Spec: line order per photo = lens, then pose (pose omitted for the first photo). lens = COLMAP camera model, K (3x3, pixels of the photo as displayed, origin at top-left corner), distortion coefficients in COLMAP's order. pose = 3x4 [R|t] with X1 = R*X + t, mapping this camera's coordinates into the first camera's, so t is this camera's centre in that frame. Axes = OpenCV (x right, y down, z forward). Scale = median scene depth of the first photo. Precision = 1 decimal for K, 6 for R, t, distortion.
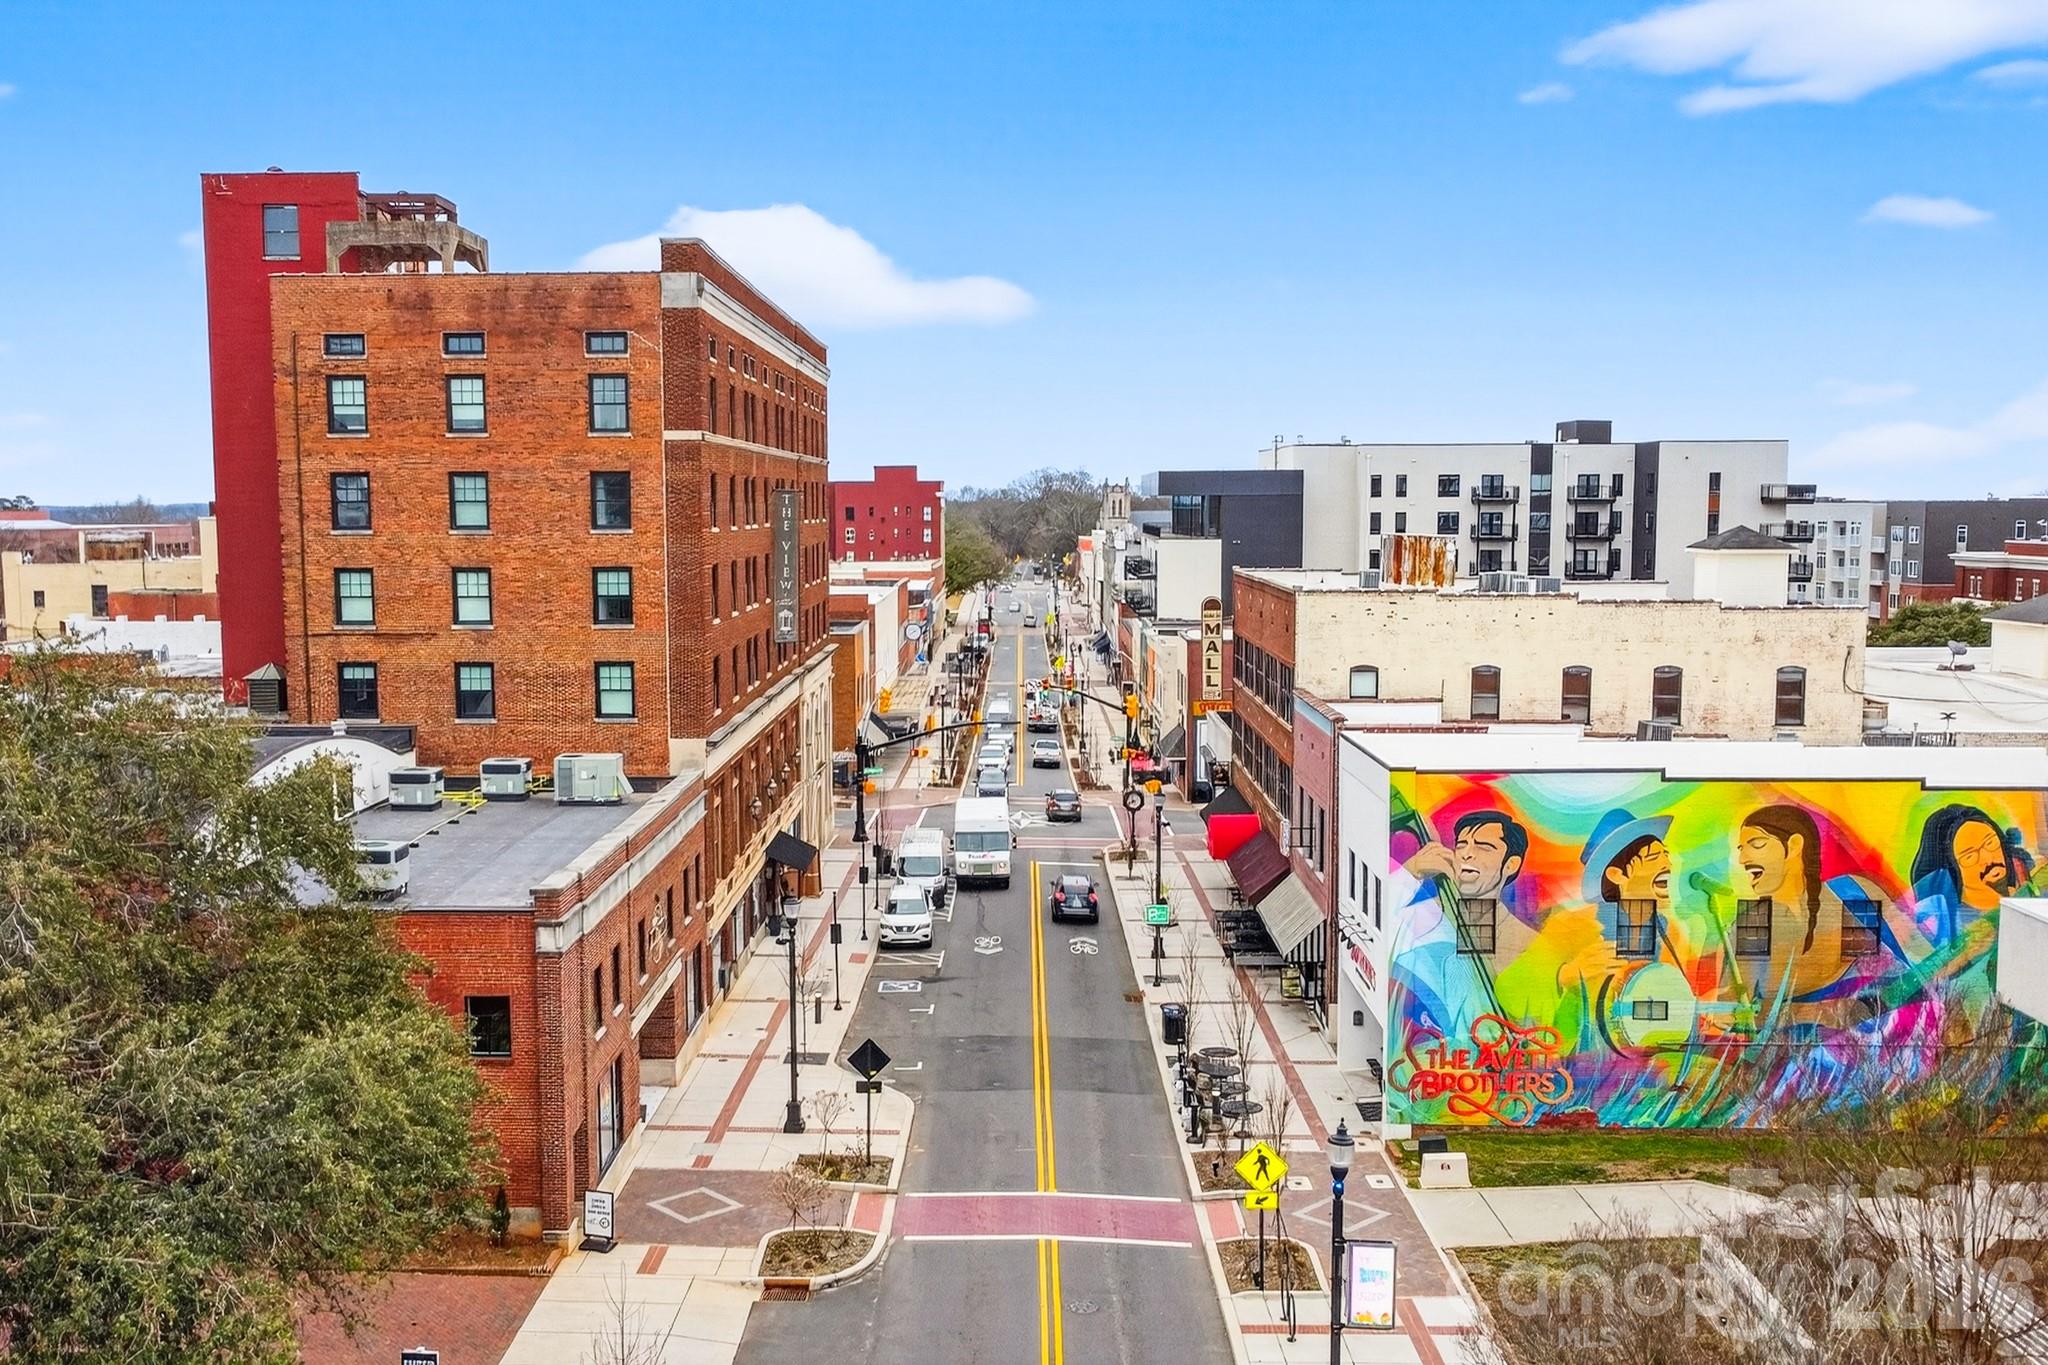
lens RADIAL K [[2011.1, 0, 1024.0], [0, 2011.1, 682.5], [0, 0, 1]] dist [0.004845, 0.010656]
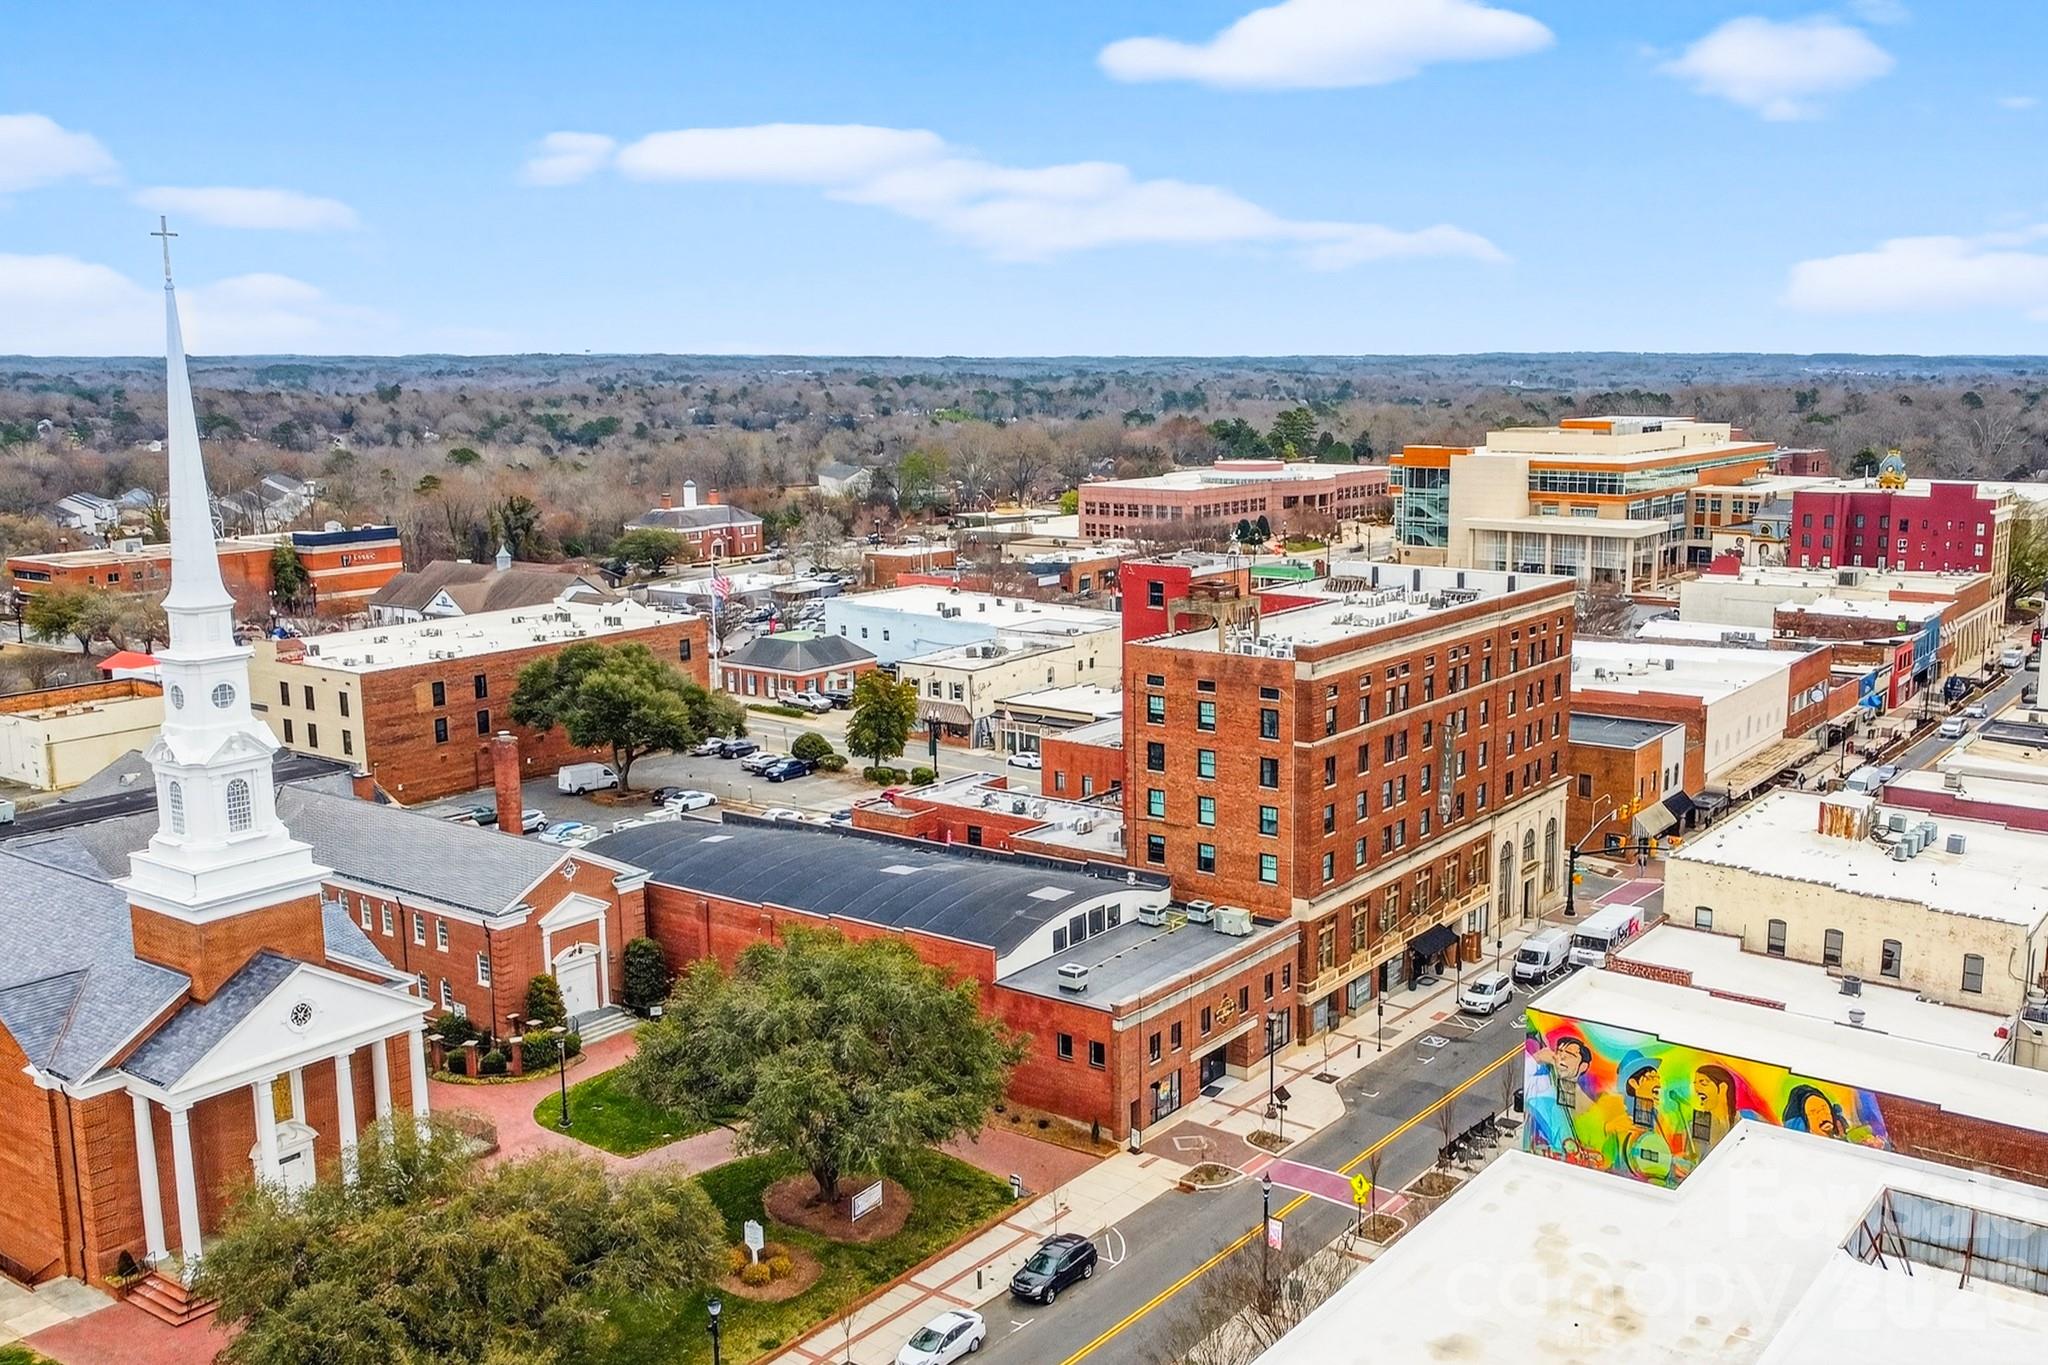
lens RADIAL K [[2011.1, 0, 1024.0], [0, 2011.1, 682.5], [0, 0, 1]] dist [0.004845, 0.010656]
pose [[0.811598, 0.093368, -0.576708, 0.882560], [-0.047504, 0.994425, 0.094144, -0.432524], [0.582282, -0.049011, 0.811508, -0.870077]]
